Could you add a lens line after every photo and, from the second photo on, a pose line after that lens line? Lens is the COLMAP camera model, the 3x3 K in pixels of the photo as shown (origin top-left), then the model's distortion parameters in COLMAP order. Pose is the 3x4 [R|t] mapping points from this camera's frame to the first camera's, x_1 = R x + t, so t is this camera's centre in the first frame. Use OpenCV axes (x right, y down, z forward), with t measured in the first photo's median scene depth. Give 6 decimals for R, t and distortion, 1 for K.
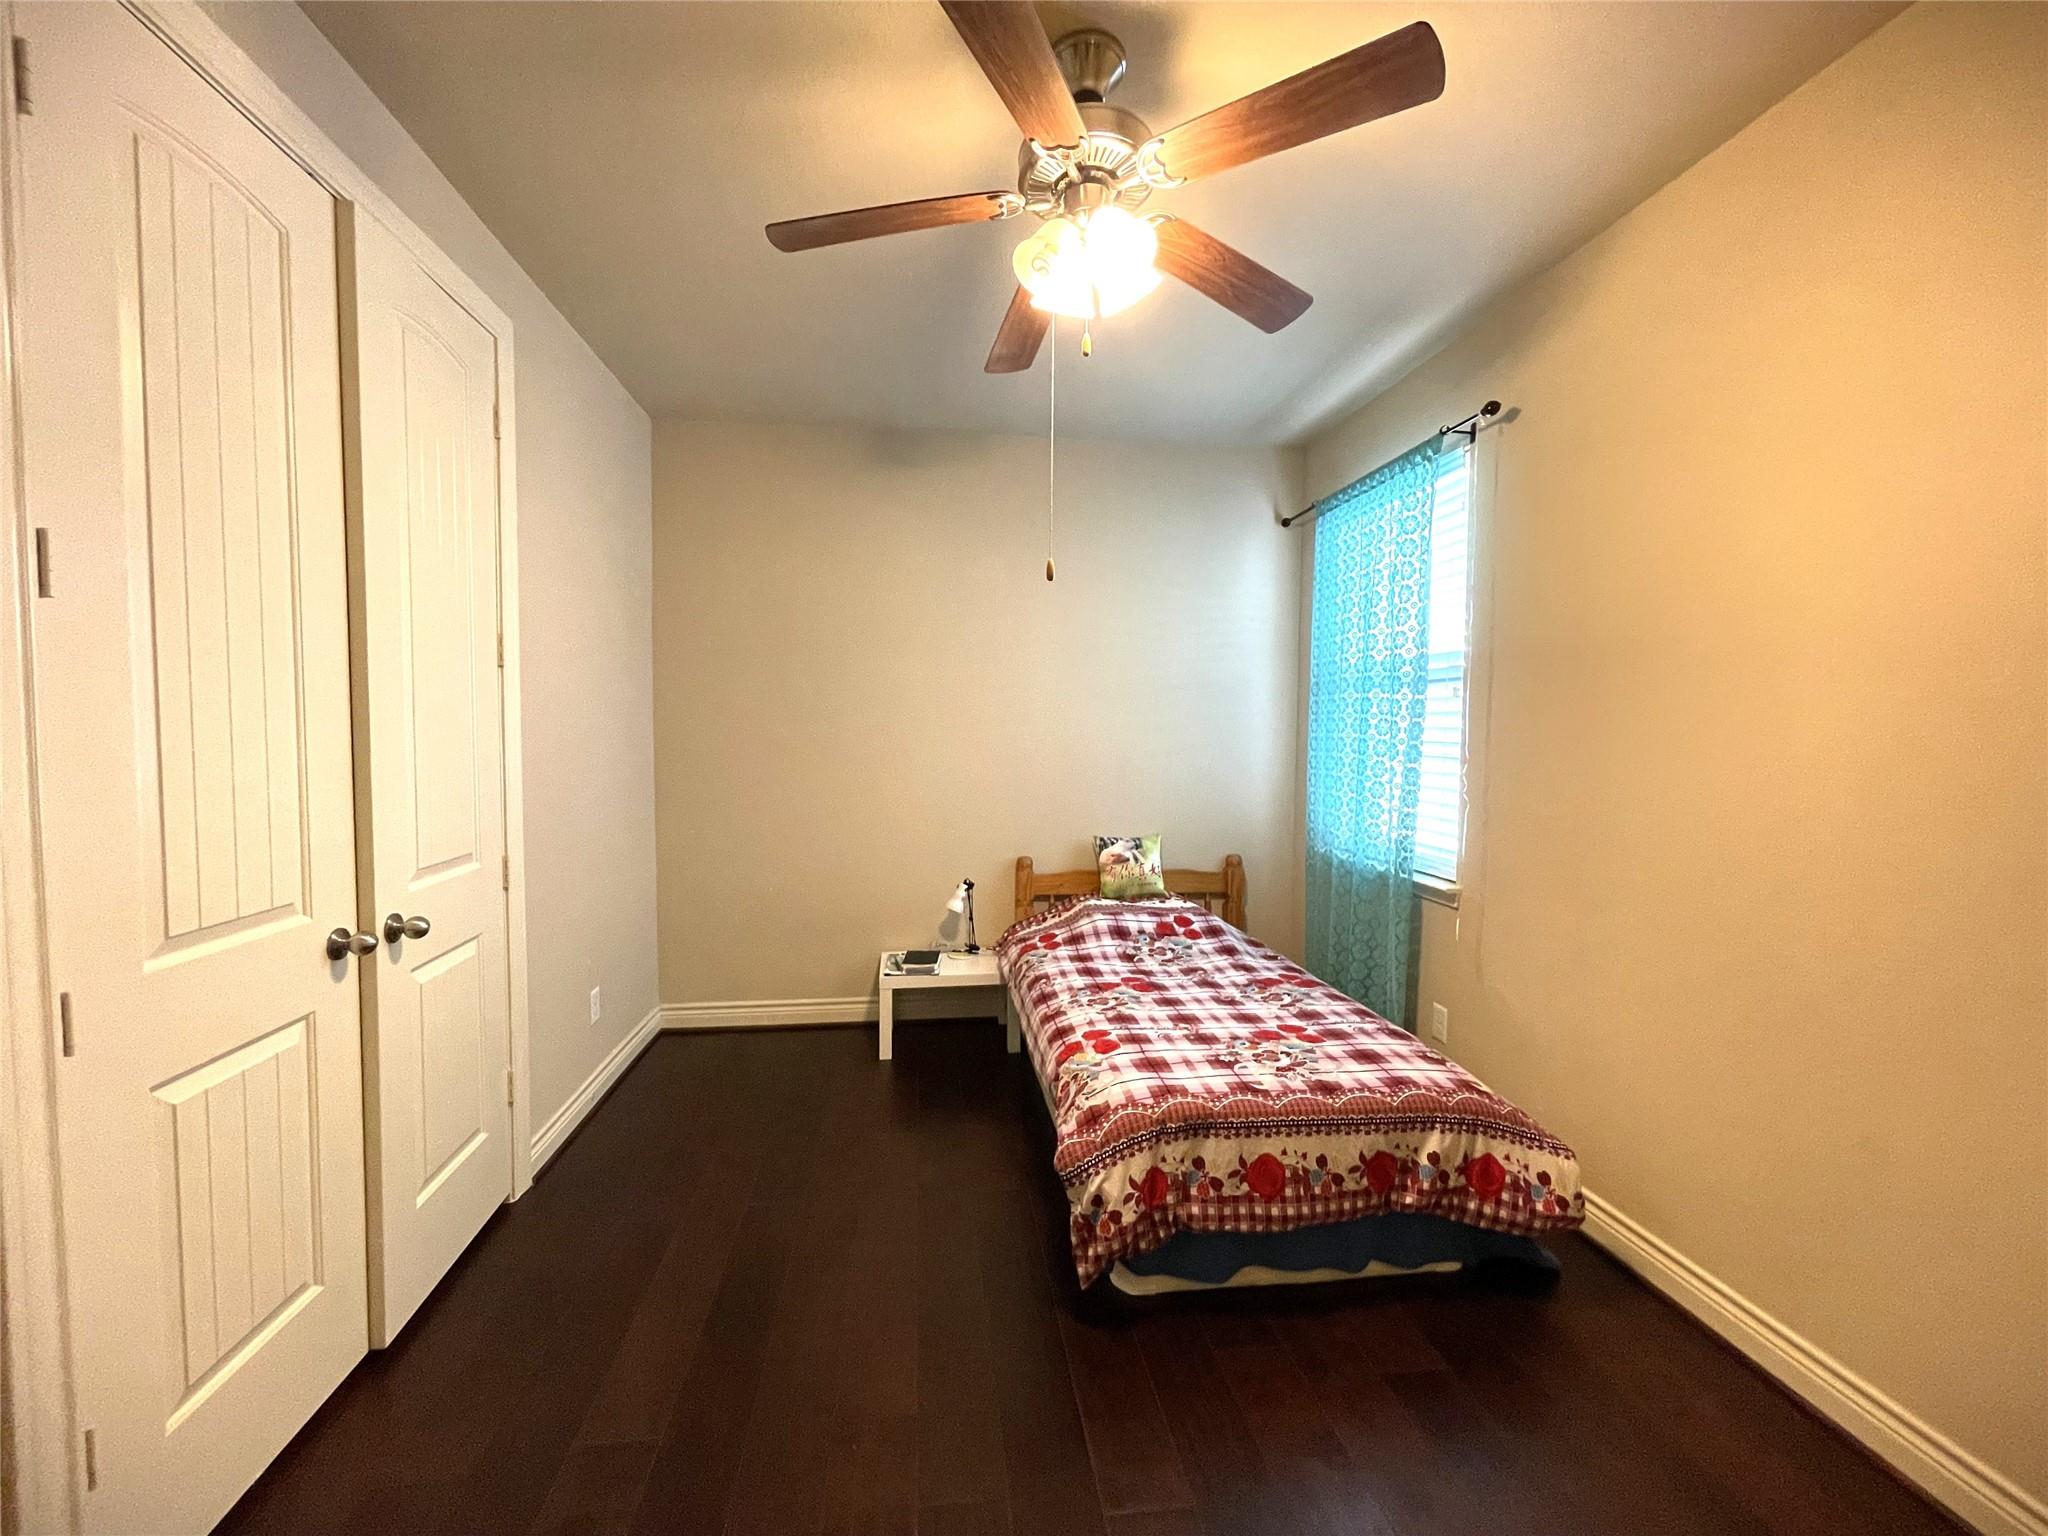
lens RADIAL K [[829.7, 0, 1023.7], [0, 829.7, 772.2], [0, 0, 1]] dist [-0.001439, 0.000000]
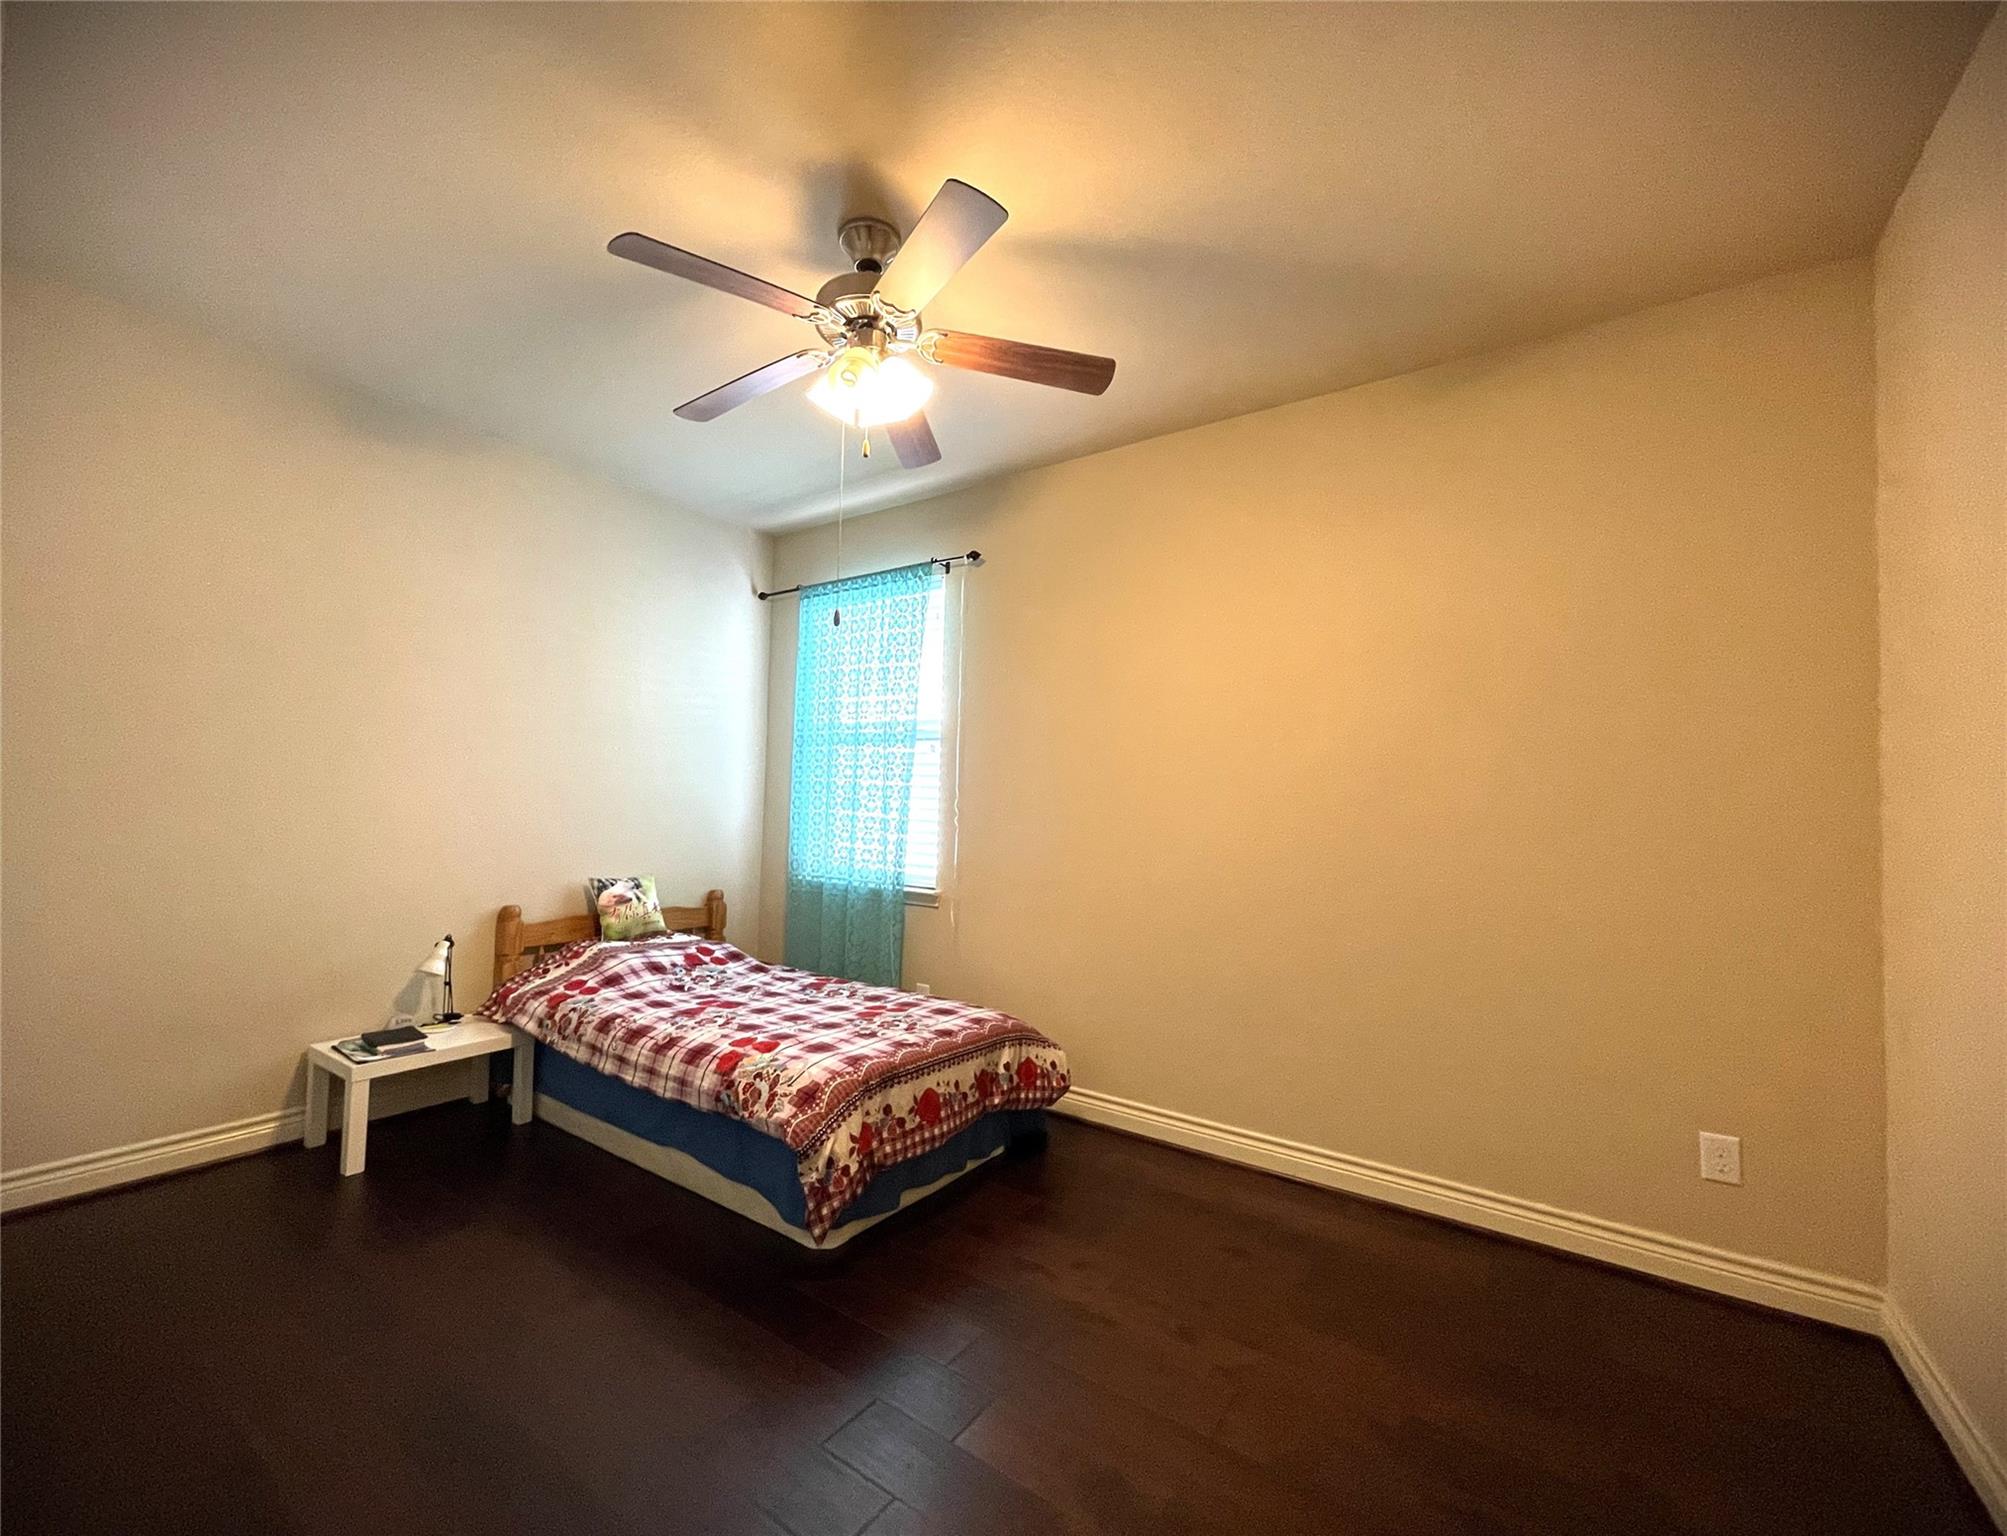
lens RADIAL K [[799.9, 0, 996.7], [0, 799.9, 769.4], [0, 0, 1]] dist [-0.002332, -0.000328]
pose [[0.683535, 0.043417, 0.728626, -0.459080], [0.017422, 0.996974, -0.075752, 0.049955], [-0.729710, 0.064473, 0.680710, 0.036097]]
